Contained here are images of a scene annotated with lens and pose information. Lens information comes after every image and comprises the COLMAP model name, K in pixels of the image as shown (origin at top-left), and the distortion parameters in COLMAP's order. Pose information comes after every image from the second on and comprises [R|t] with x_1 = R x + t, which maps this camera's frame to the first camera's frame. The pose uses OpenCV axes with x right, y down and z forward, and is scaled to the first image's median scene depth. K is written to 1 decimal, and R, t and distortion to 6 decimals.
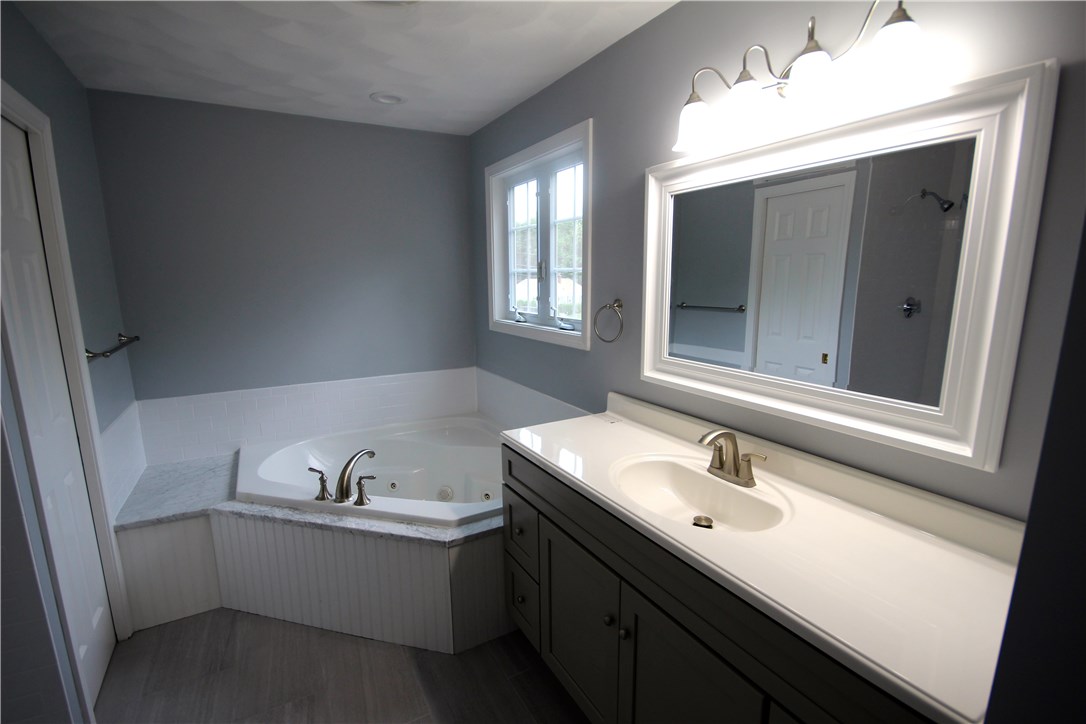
lens RADIAL K [[501.3, 0, 547.4], [0, 501.3, 366.6], [0, 0, 1]] dist [-0.001248, 0.000783]
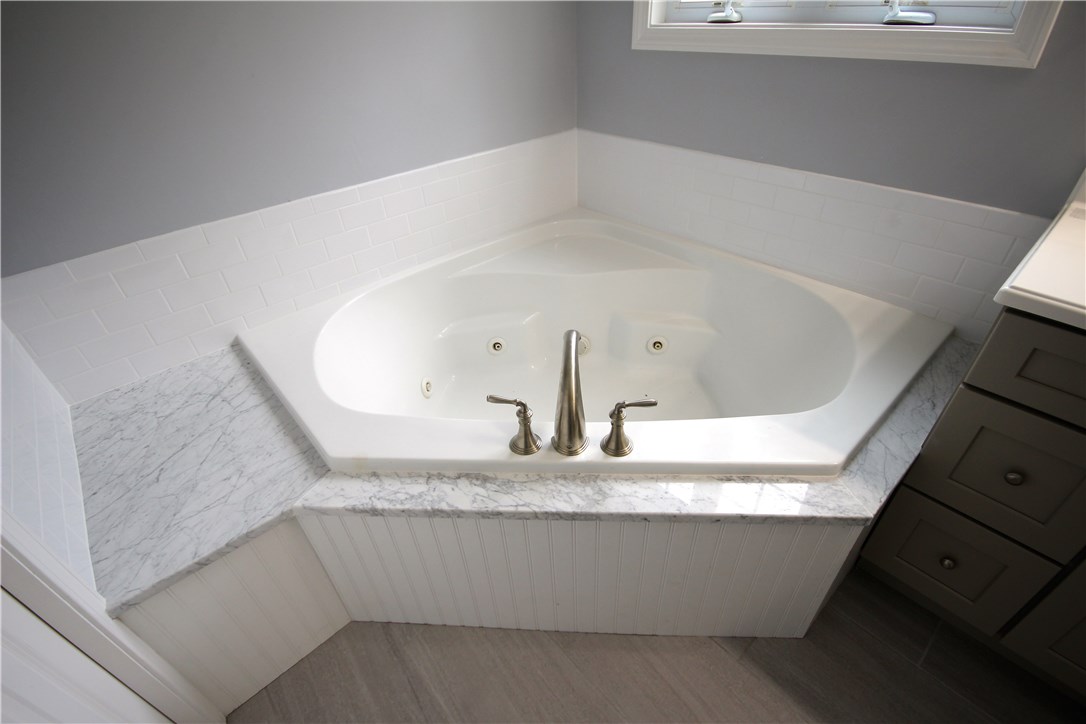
lens RADIAL K [[501.3, 0, 539.6], [0, 501.3, 364.5], [0, 0, 1]] dist [-0.001248, 0.000783]
pose [[0.978775, -0.153021, 0.136321, -0.490581], [0.077277, 0.891664, 0.446053, -0.029330], [-0.189808, -0.426051, 0.884564, 0.594516]]
